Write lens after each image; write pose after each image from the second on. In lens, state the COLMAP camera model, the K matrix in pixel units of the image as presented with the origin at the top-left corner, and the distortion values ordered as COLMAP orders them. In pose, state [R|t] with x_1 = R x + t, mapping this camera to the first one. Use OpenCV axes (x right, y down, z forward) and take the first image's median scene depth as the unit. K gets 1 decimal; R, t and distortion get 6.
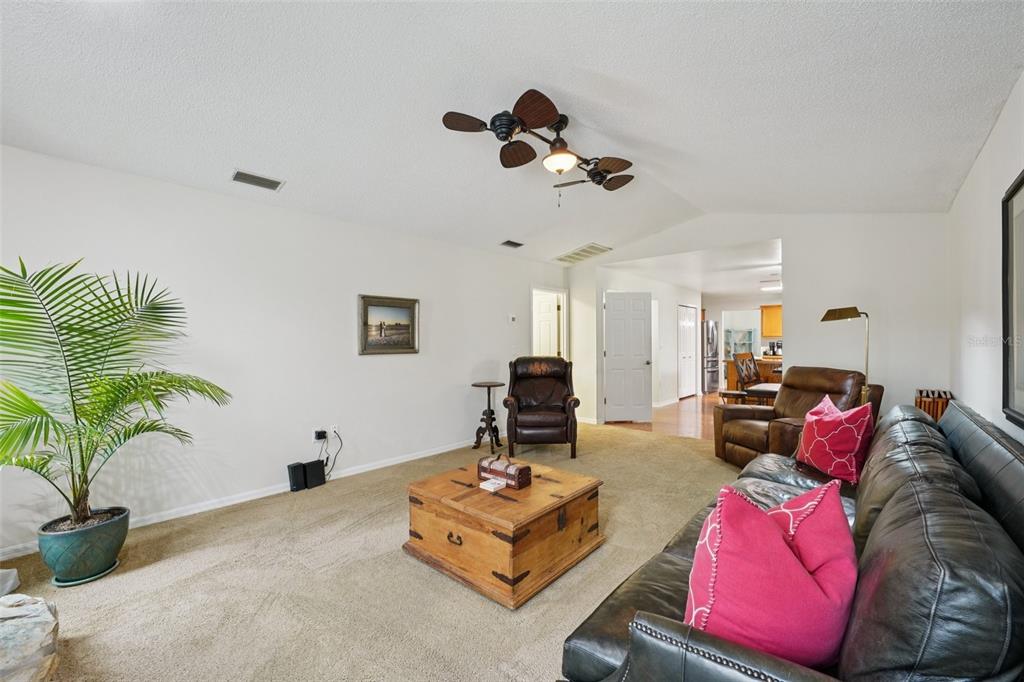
lens RADIAL K [[415.1, 0, 512.0], [0, 415.1, 341.0], [0, 0, 1]] dist [-0.000246, -0.000011]
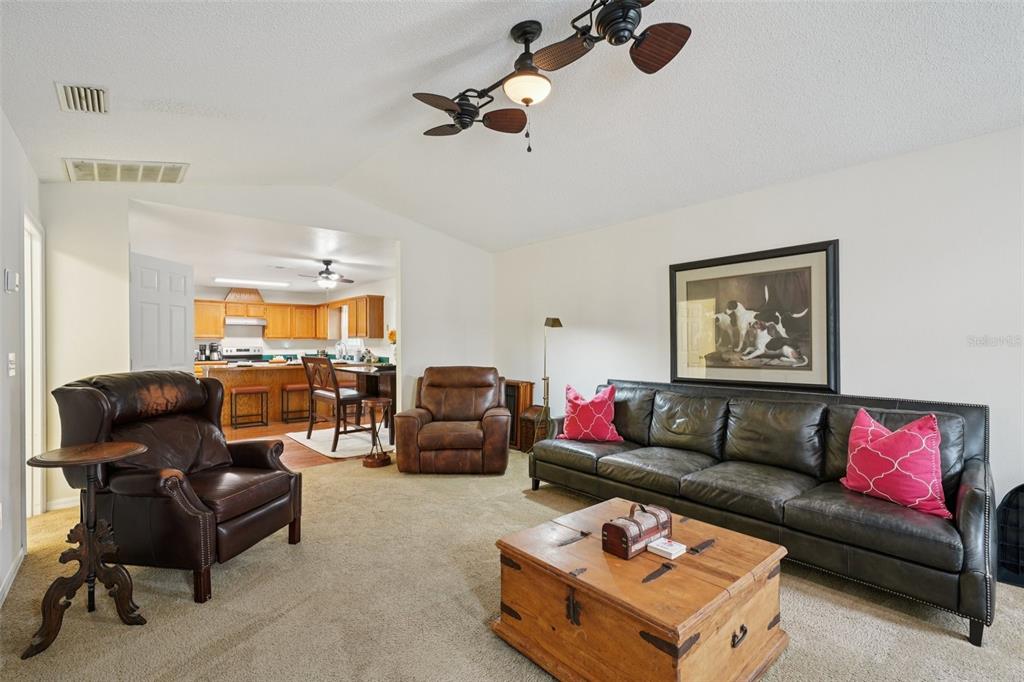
lens RADIAL K [[467.8, 0, 512.0], [0, 467.8, 341.0], [0, 0, 1]] dist [-0.001045, -0.000017]
pose [[0.138715, 0.010936, 0.990272, -0.418857], [-0.003852, 0.999937, -0.010503, 0.007273], [-0.990325, -0.002357, 0.138748, 0.565204]]
